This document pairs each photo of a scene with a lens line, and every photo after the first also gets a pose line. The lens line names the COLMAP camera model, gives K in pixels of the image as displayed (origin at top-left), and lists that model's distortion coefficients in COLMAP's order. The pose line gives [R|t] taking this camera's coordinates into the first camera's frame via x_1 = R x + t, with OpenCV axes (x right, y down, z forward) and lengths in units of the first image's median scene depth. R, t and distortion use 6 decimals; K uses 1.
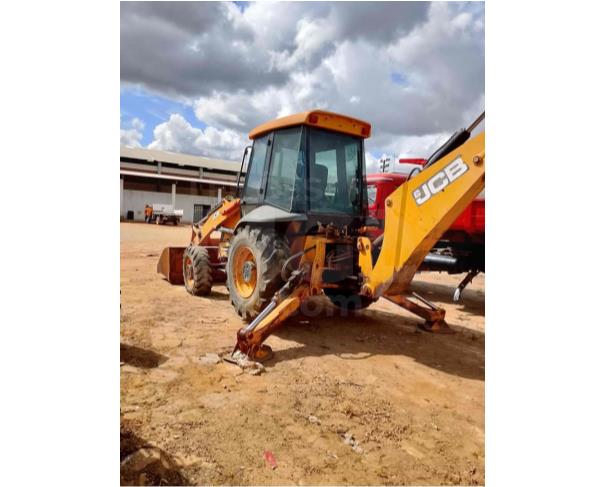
lens RADIAL K [[391.6, 0, 306.6], [0, 391.6, 246.0], [0, 0, 1]] dist [0.041602, -0.047057]
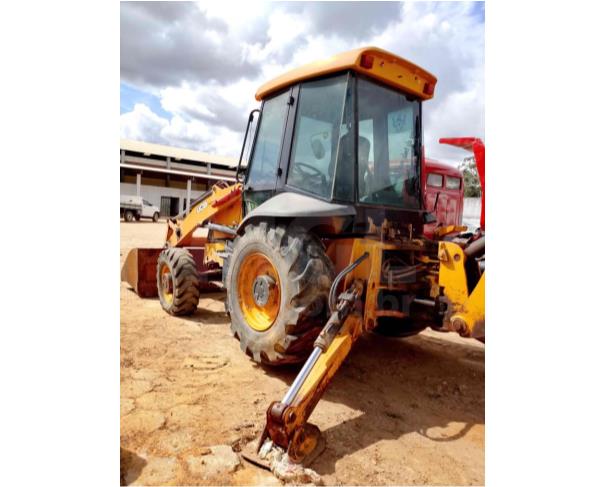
lens RADIAL K [[391.6, 0, 307.1], [0, 391.6, 246.6], [0, 0, 1]] dist [0.041602, -0.047057]
pose [[0.996923, 0.006111, 0.078150, -0.138950], [-0.007059, 0.999905, 0.011859, -0.020379], [-0.078070, -0.012374, 0.996871, 0.360372]]
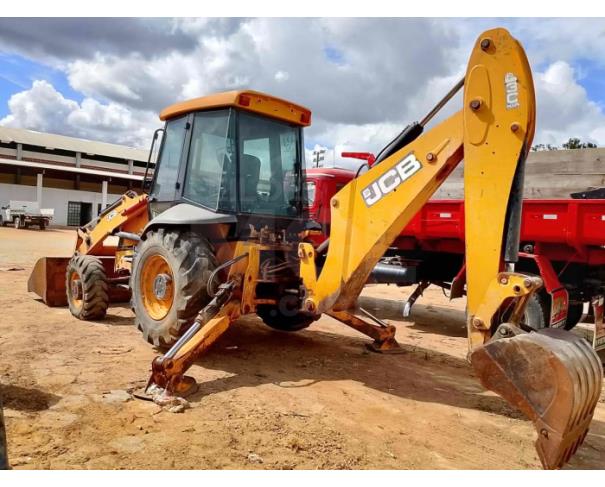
lens RADIAL K [[487.9, 0, 314.9], [0, 487.9, 248.9], [0, 0, 1]] dist [0.051749, -0.076722]
pose [[0.982250, -0.002291, 0.187562, -0.032147], [0.005278, 0.999867, -0.015425, 0.006659], [-0.187502, 0.016141, 0.982132, -0.041176]]
